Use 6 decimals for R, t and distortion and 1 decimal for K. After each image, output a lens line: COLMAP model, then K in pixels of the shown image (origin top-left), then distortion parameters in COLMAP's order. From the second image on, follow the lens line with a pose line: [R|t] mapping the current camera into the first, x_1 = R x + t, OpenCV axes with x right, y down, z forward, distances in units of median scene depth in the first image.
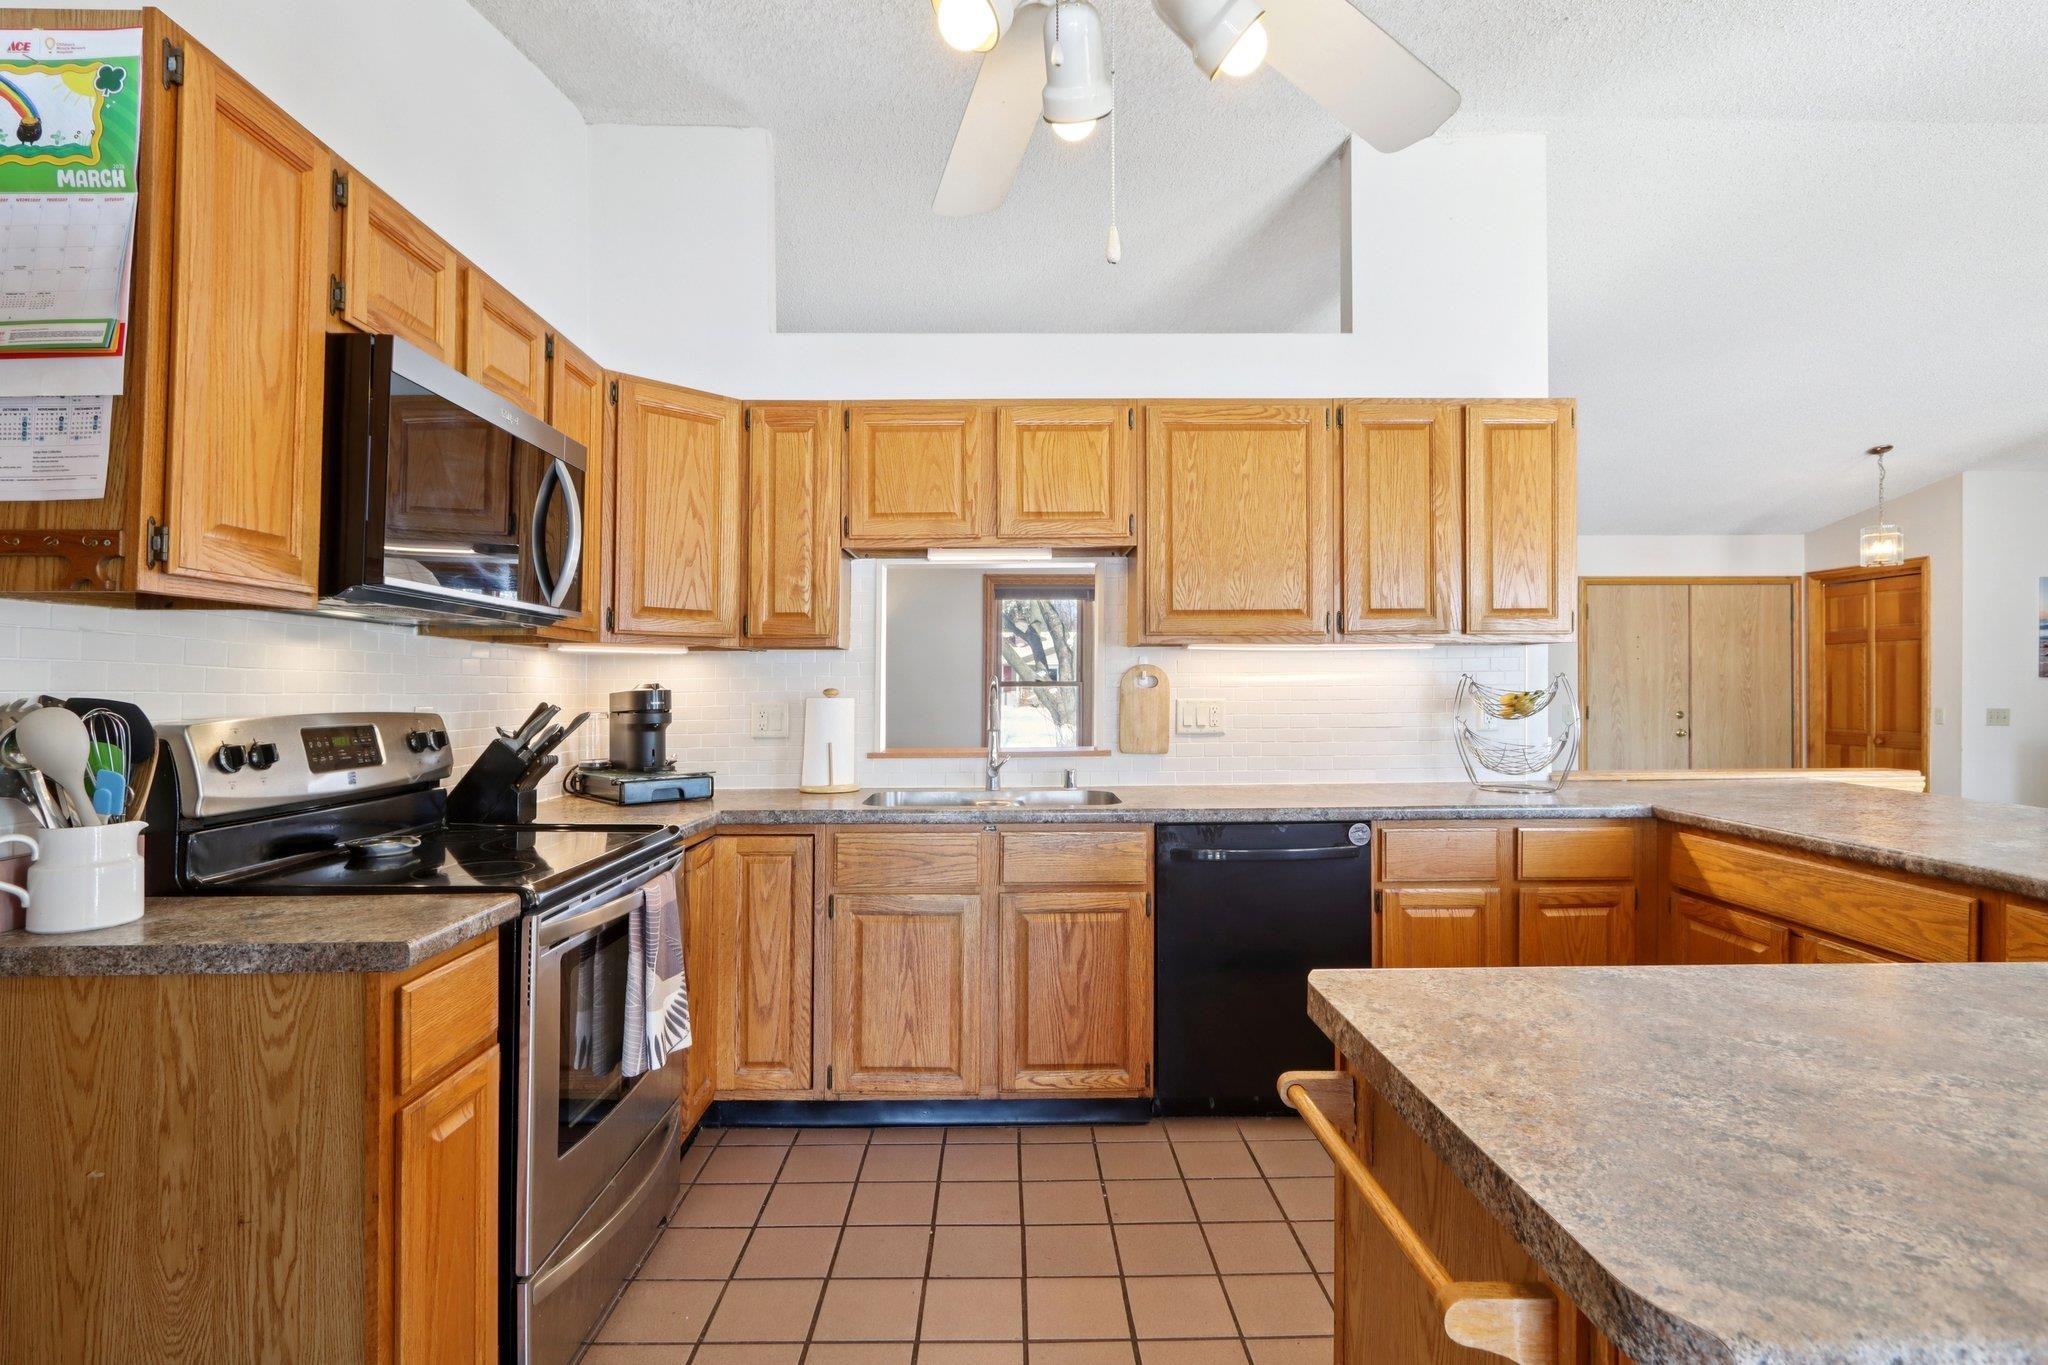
lens RADIAL K [[995.4, 0, 1020.5], [0, 995.4, 689.4], [0, 0, 1]] dist [-0.012266, 0.000884]
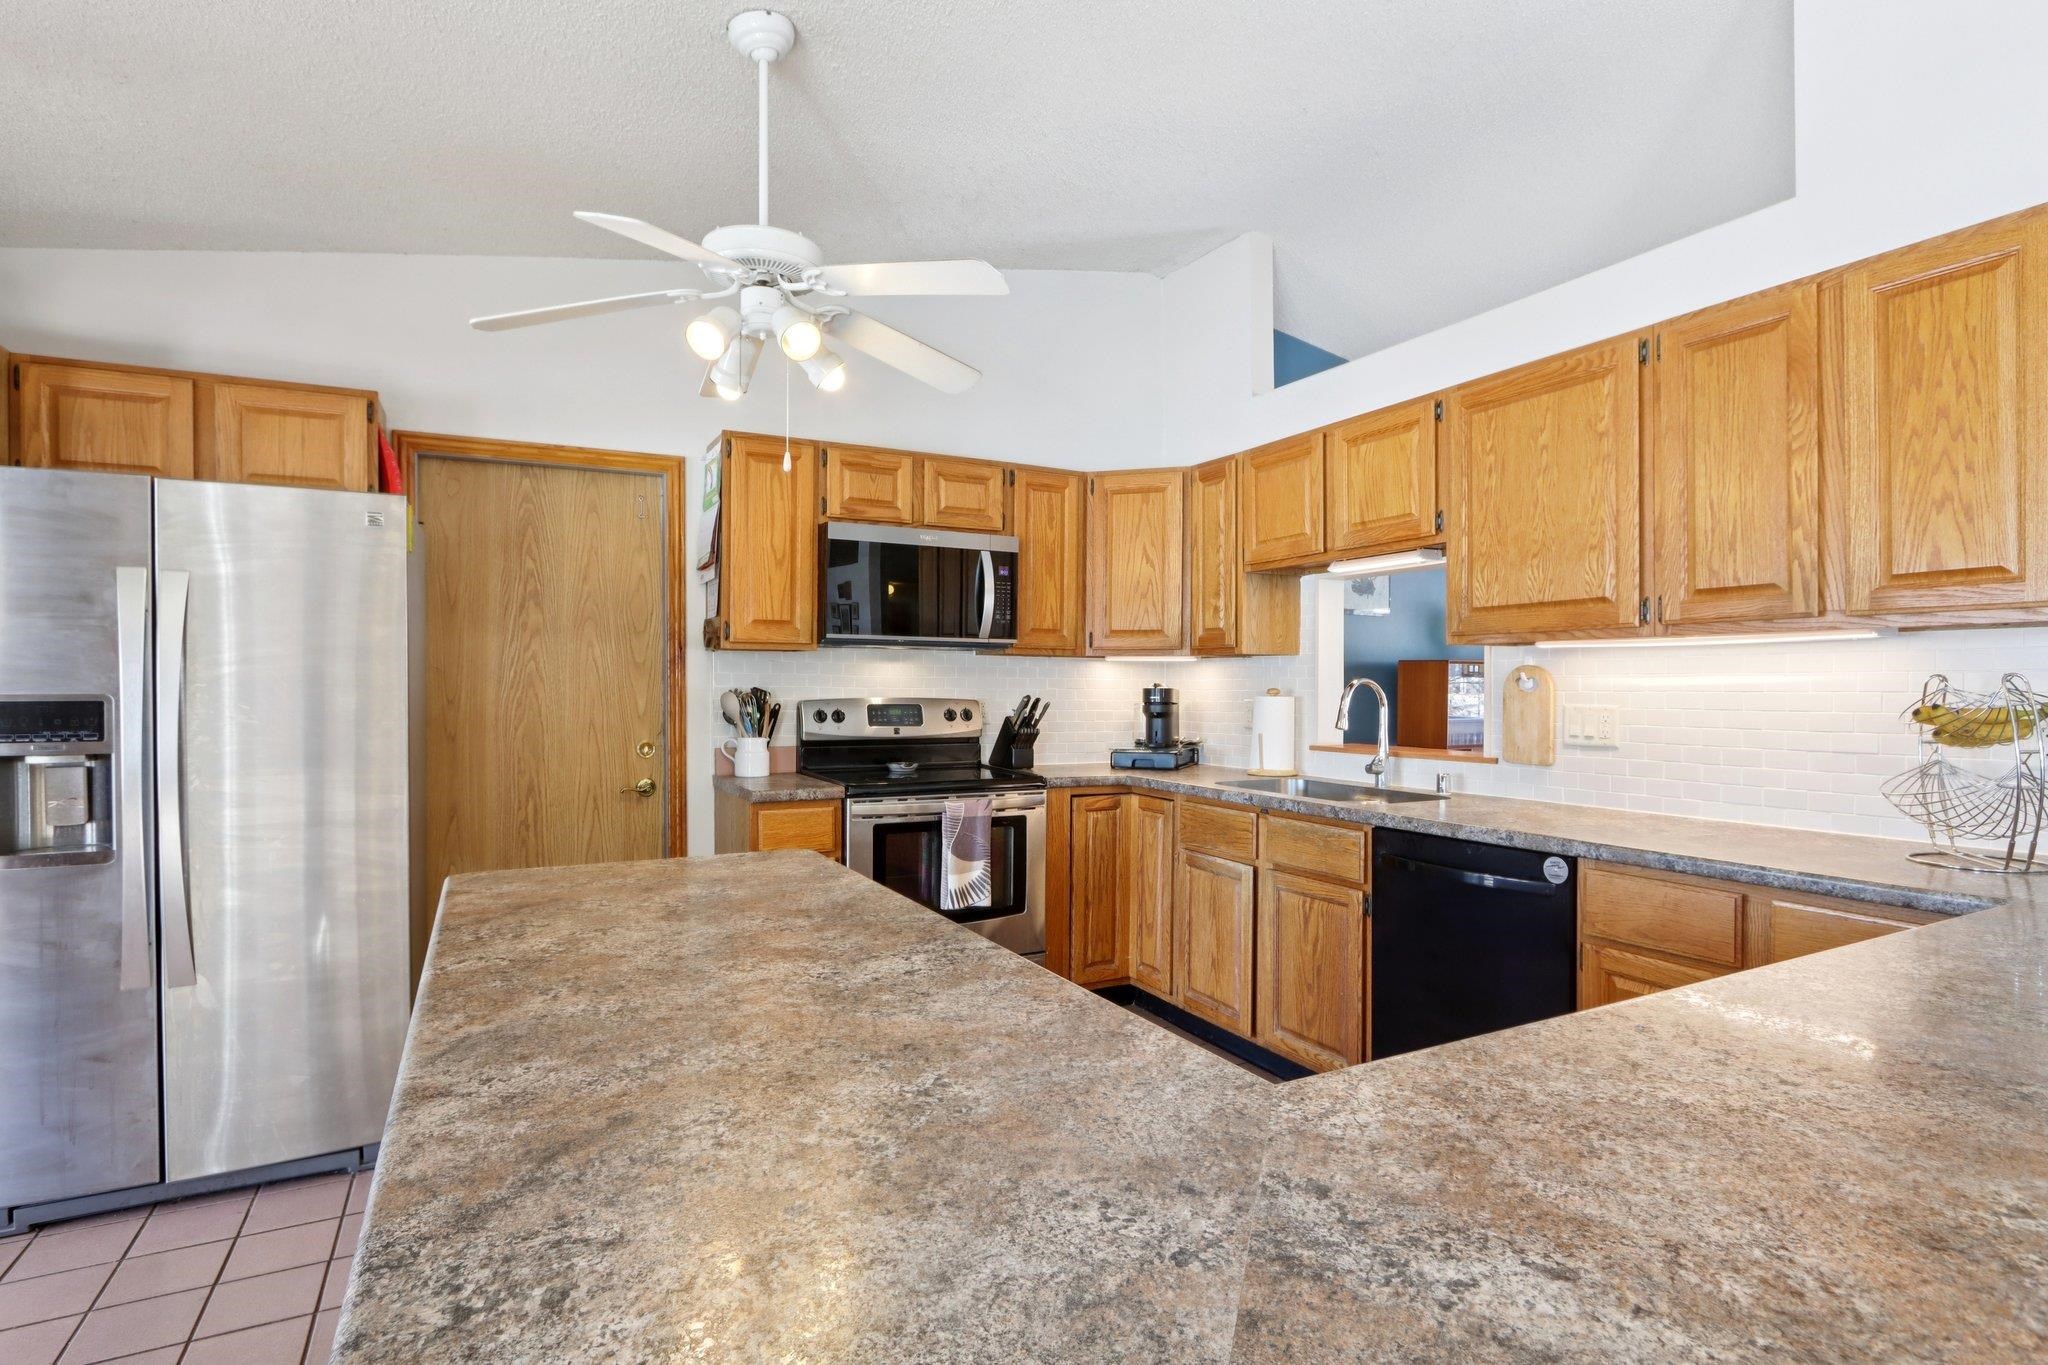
lens RADIAL K [[1004.4, 0, 1025.1], [0, 1004.4, 688.2], [0, 0, 1]] dist [-0.015570, 0.002476]
pose [[0.456933, 0.010273, -0.889442, 0.795920], [-0.008131, 0.999940, 0.007372, -0.007912], [0.889464, 0.003863, 0.456989, 0.204421]]
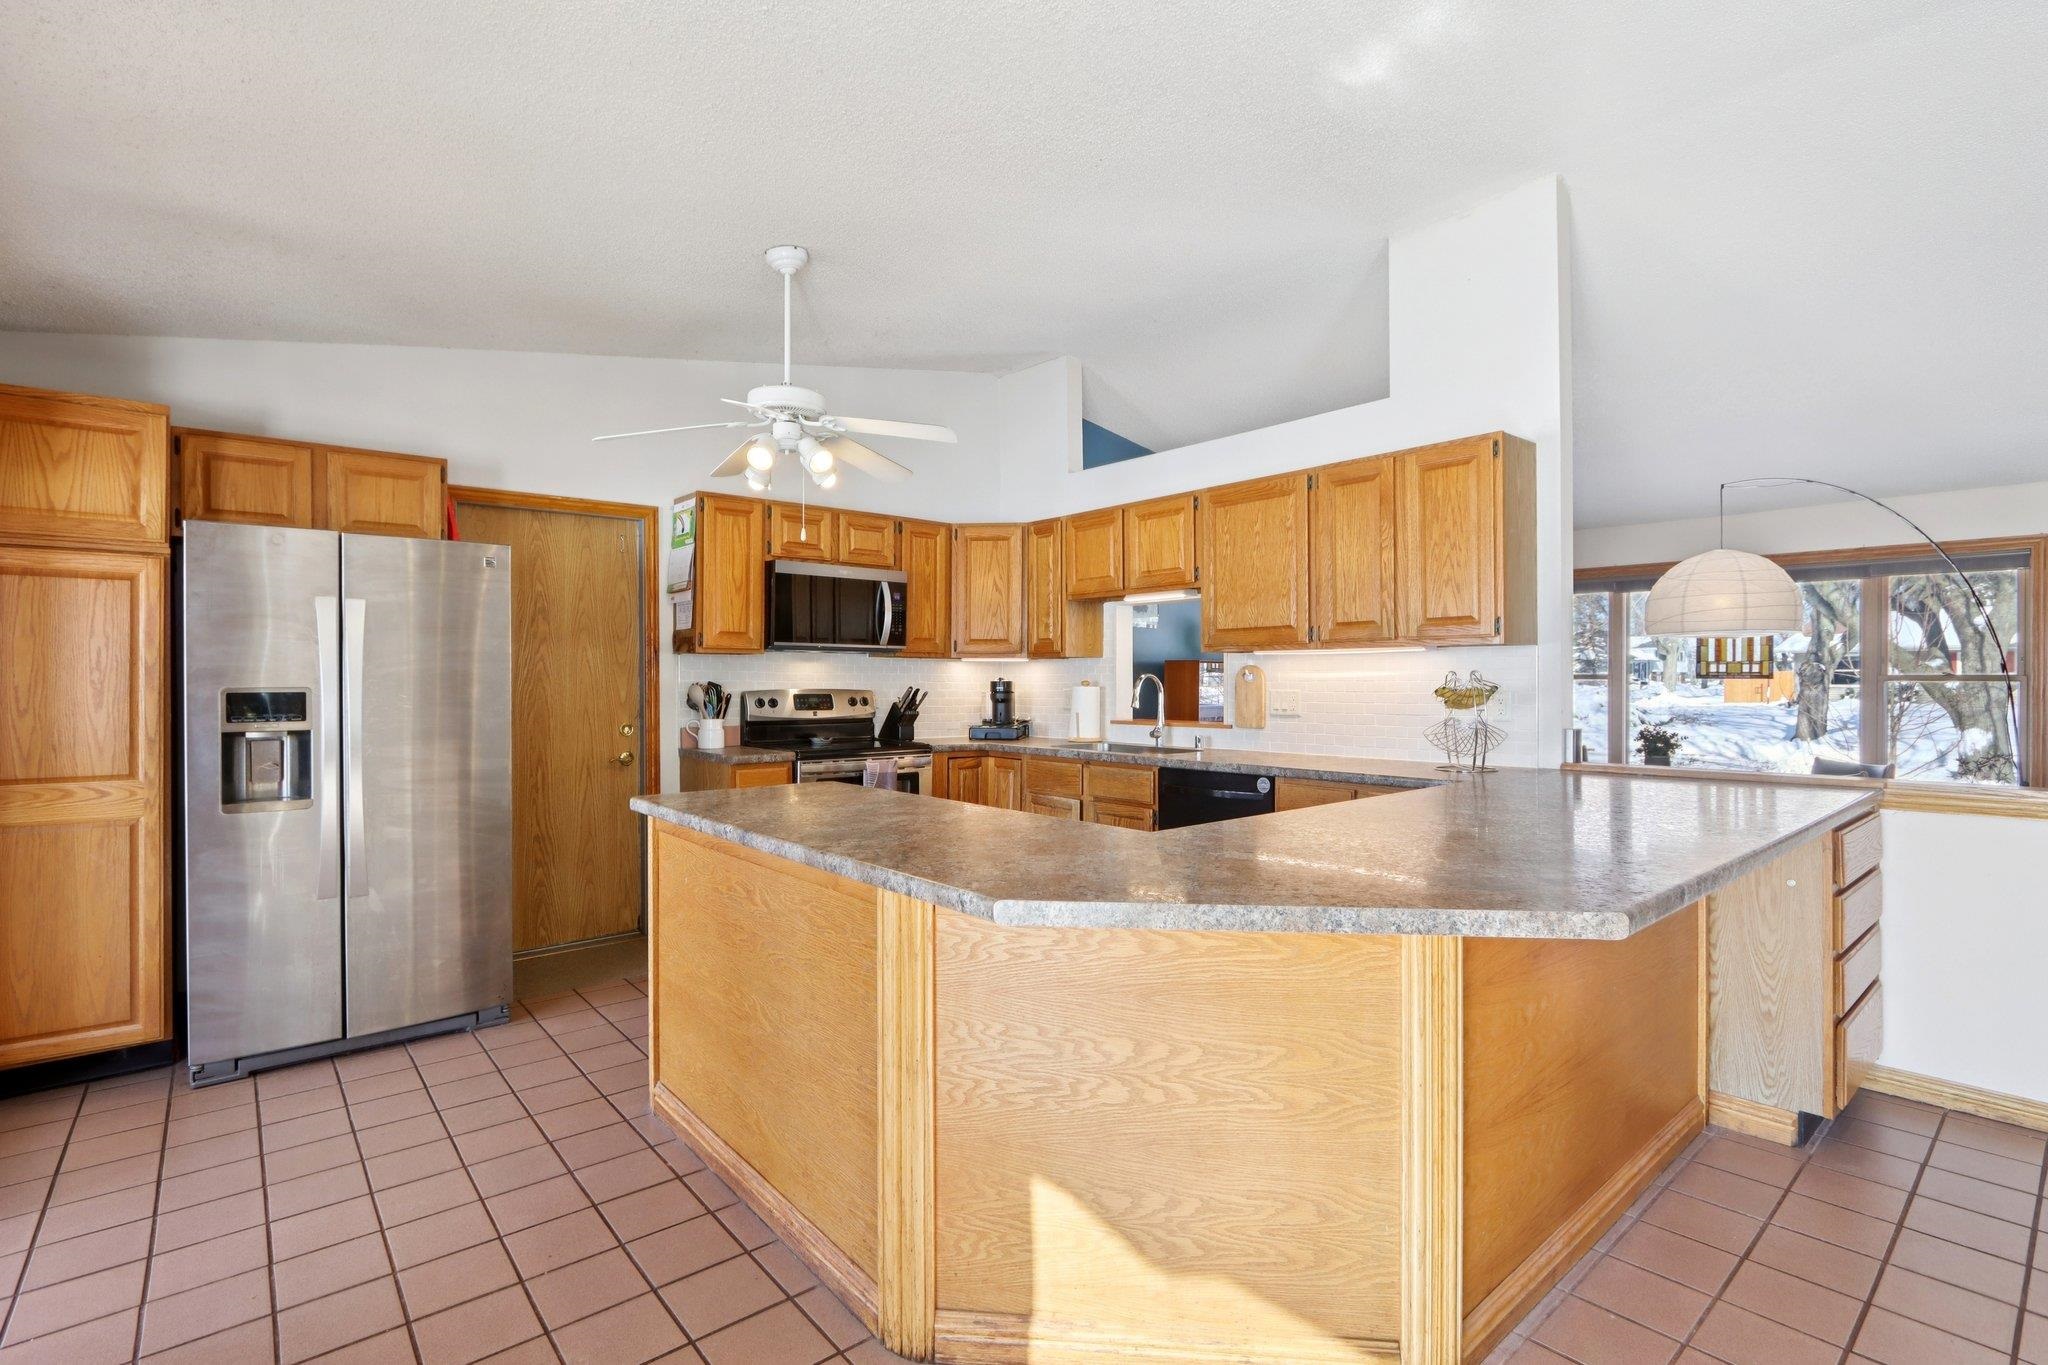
lens RADIAL K [[941.0, 0, 1016.0], [0, 941.0, 680.1], [0, 0, 1]] dist [-0.013878, 0.002448]
pose [[0.635323, 0.005490, -0.772227, 1.046562], [-0.005039, 0.999983, 0.002964, -0.006556], [0.772230, 0.002008, 0.635340, -0.117296]]
